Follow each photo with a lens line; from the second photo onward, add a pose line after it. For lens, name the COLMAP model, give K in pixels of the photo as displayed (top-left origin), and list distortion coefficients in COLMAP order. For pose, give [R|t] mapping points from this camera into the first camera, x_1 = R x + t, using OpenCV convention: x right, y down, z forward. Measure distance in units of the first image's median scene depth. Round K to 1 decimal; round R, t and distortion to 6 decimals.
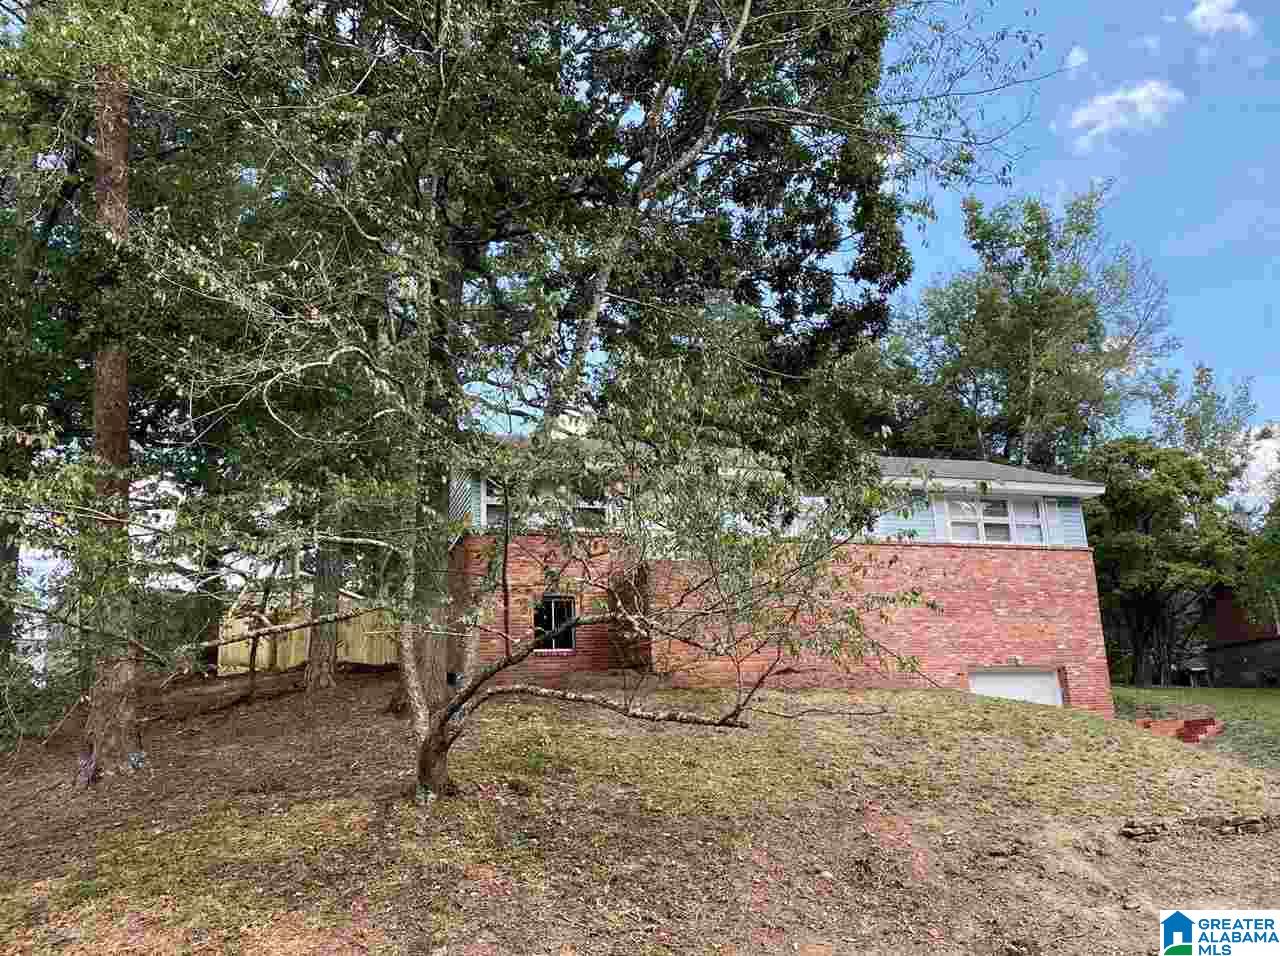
lens RADIAL K [[969.9, 0, 640.3], [0, 969.9, 469.9], [0, 0, 1]] dist [0.030600, -0.041978]
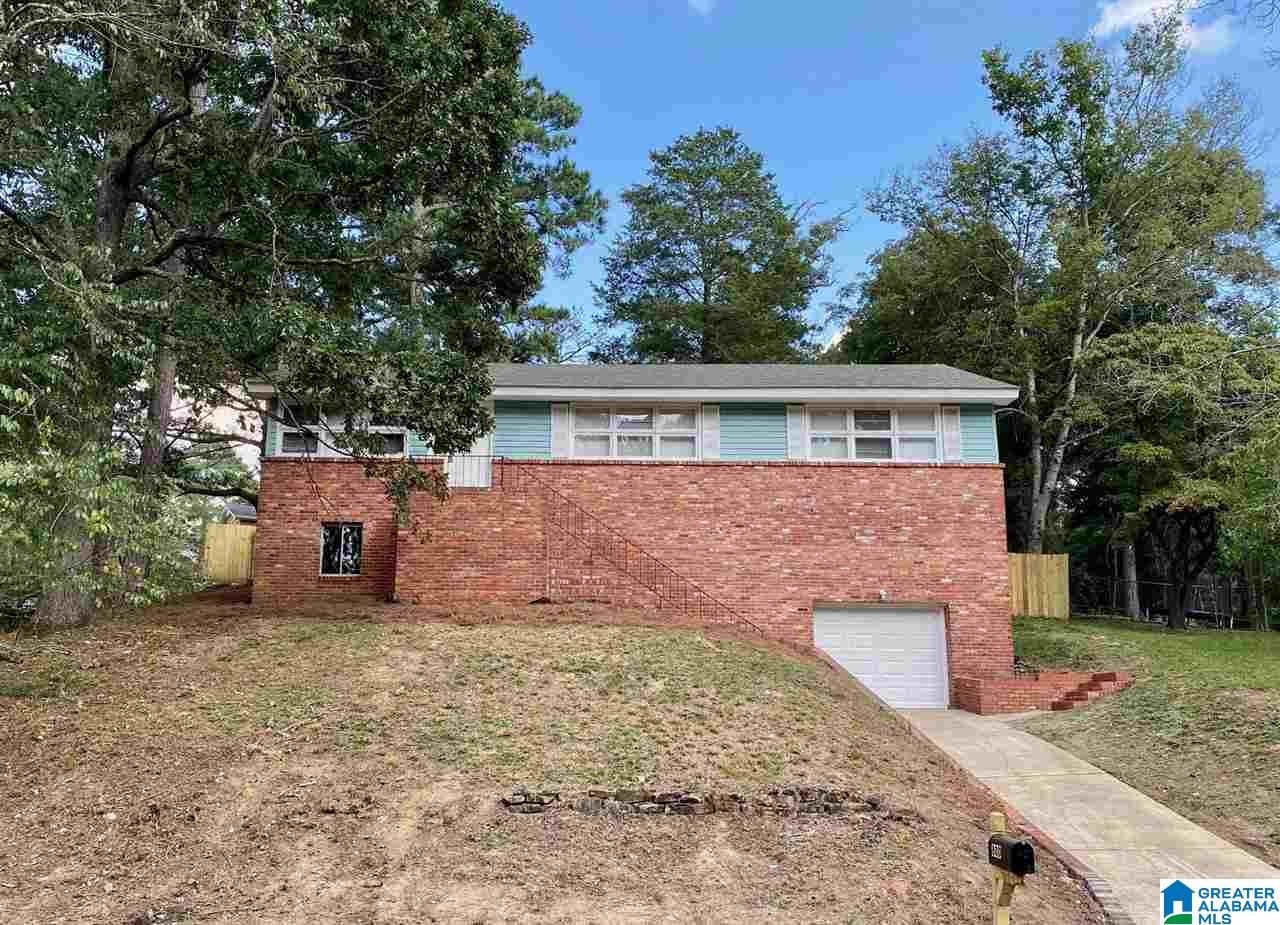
lens RADIAL K [[946.1, 0, 640.0], [0, 946.1, 487.9], [0, 0, 1]] dist [0.037690, -0.001358]
pose [[0.954490, -0.011122, -0.298036, 0.420991], [0.038017, 0.995690, 0.084597, 0.020334], [0.295810, -0.092077, 0.950799, 0.140201]]
